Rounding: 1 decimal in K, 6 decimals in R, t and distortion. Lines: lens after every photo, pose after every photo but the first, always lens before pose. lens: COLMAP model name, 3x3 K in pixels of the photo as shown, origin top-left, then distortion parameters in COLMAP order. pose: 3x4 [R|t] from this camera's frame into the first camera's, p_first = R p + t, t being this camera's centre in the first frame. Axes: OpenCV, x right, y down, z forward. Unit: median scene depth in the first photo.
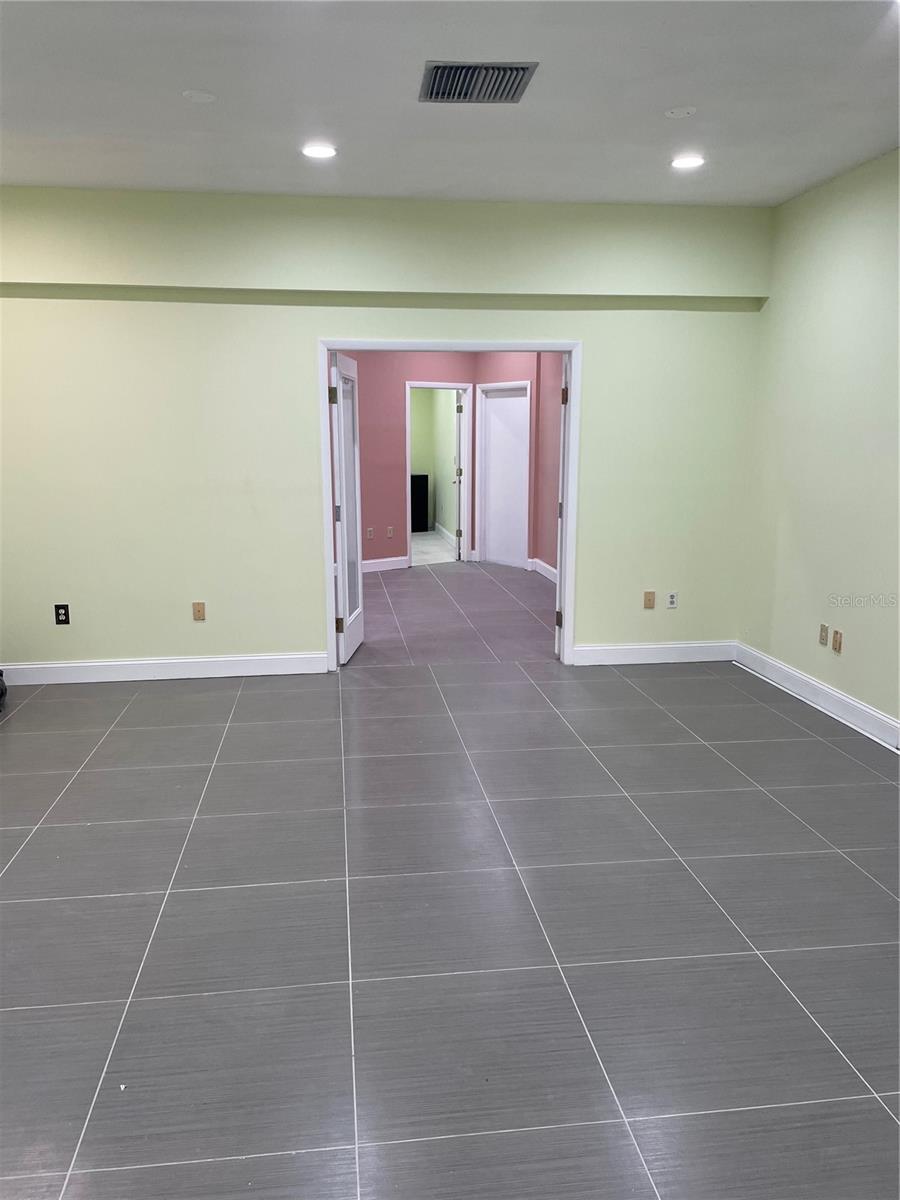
lens RADIAL K [[904.1, 0, 452.1], [0, 904.1, 597.3], [0, 0, 1]] dist [0.047053, -0.021475]
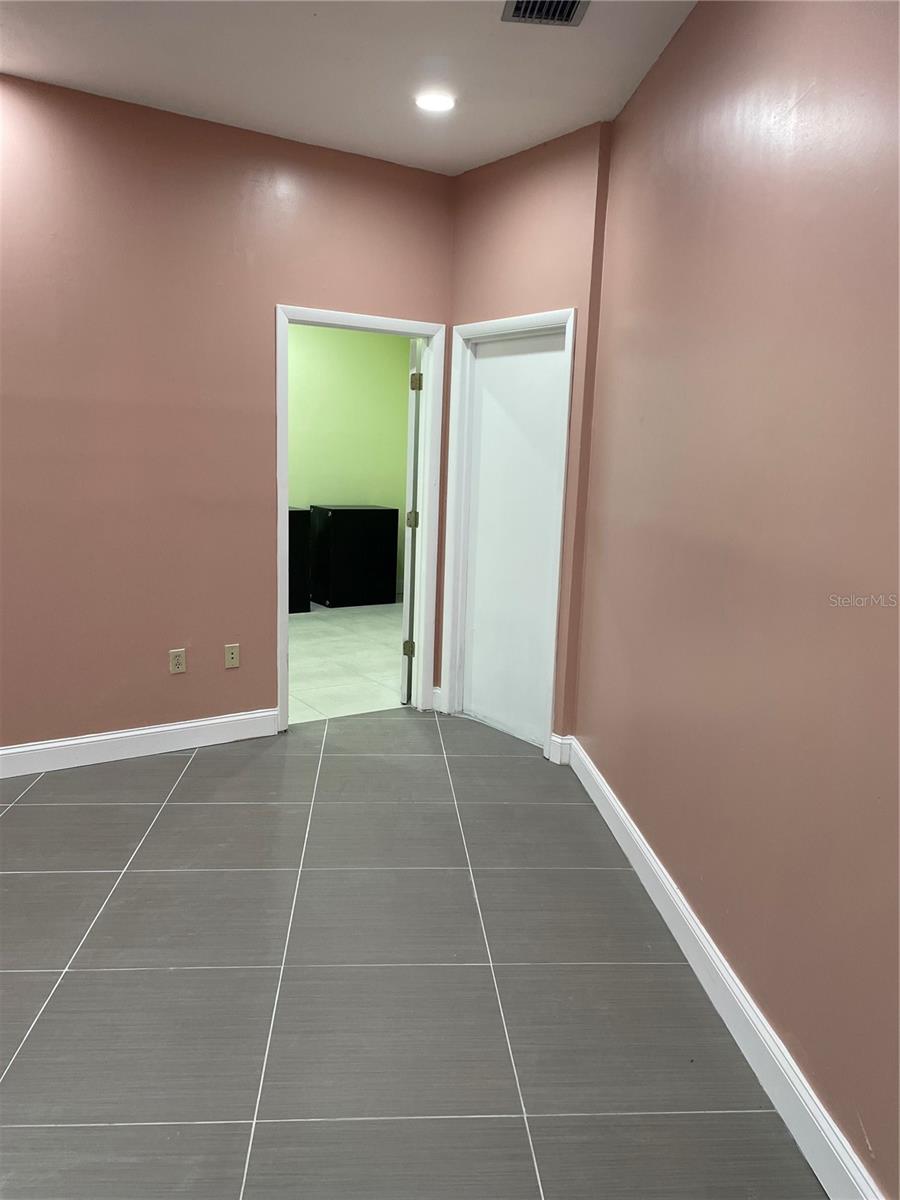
lens RADIAL K [[904.1, 0, 448.3], [0, 904.1, 601.4], [0, 0, 1]] dist [0.047053, -0.021475]
pose [[0.997872, 0.041218, -0.050526, 0.052356], [-0.042342, 0.998874, -0.021378, -0.089119], [0.049588, 0.023472, 0.998494, 0.554380]]
